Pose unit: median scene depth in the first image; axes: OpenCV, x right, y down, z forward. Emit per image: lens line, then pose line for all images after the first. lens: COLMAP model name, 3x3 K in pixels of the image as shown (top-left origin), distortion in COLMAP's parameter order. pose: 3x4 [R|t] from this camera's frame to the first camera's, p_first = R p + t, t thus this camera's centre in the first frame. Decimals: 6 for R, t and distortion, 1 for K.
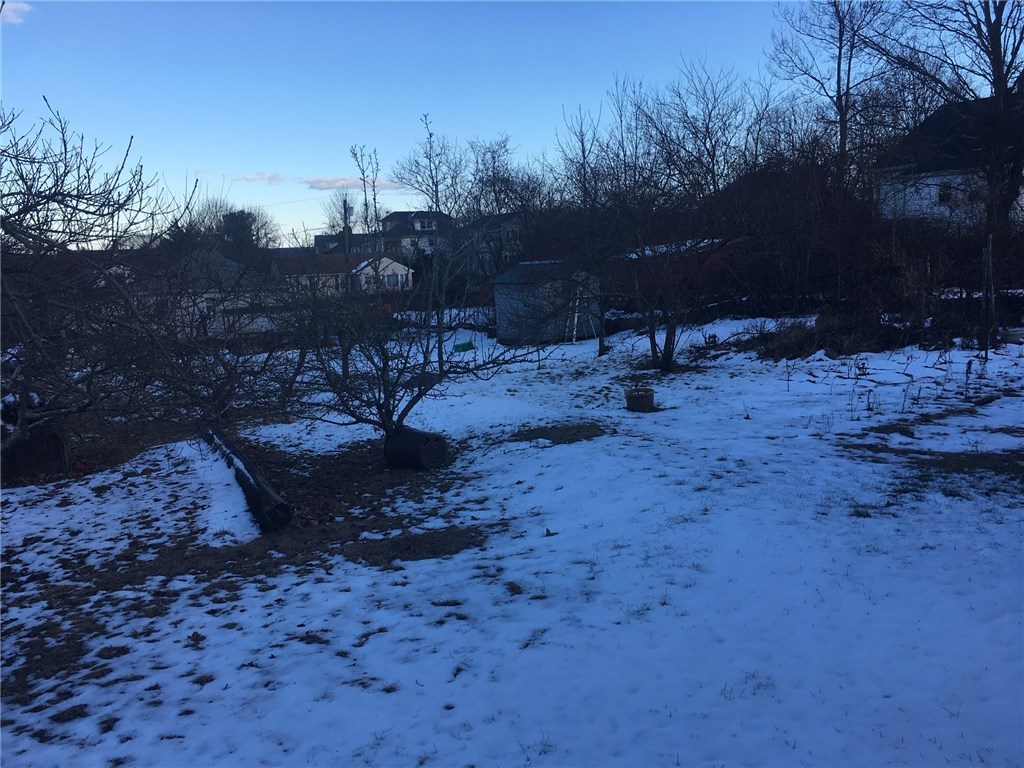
lens RADIAL K [[871.3, 0, 521.0], [0, 871.3, 387.2], [0, 0, 1]] dist [0.089148, -0.117228]
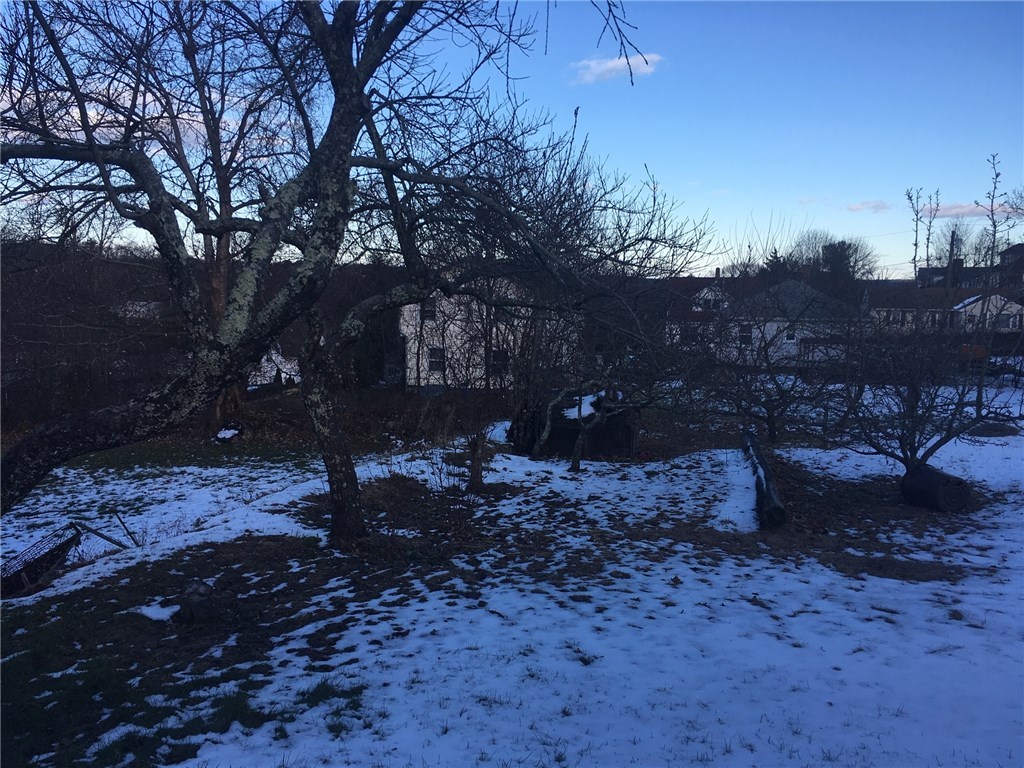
lens RADIAL K [[871.3, 0, 521.0], [0, 871.3, 387.2], [0, 0, 1]] dist [0.089148, -0.117228]
pose [[0.797003, 0.111941, -0.593511, 0.117573], [-0.131758, 0.991231, 0.010022, 0.010359], [0.589429, 0.070212, 0.804763, -0.126191]]
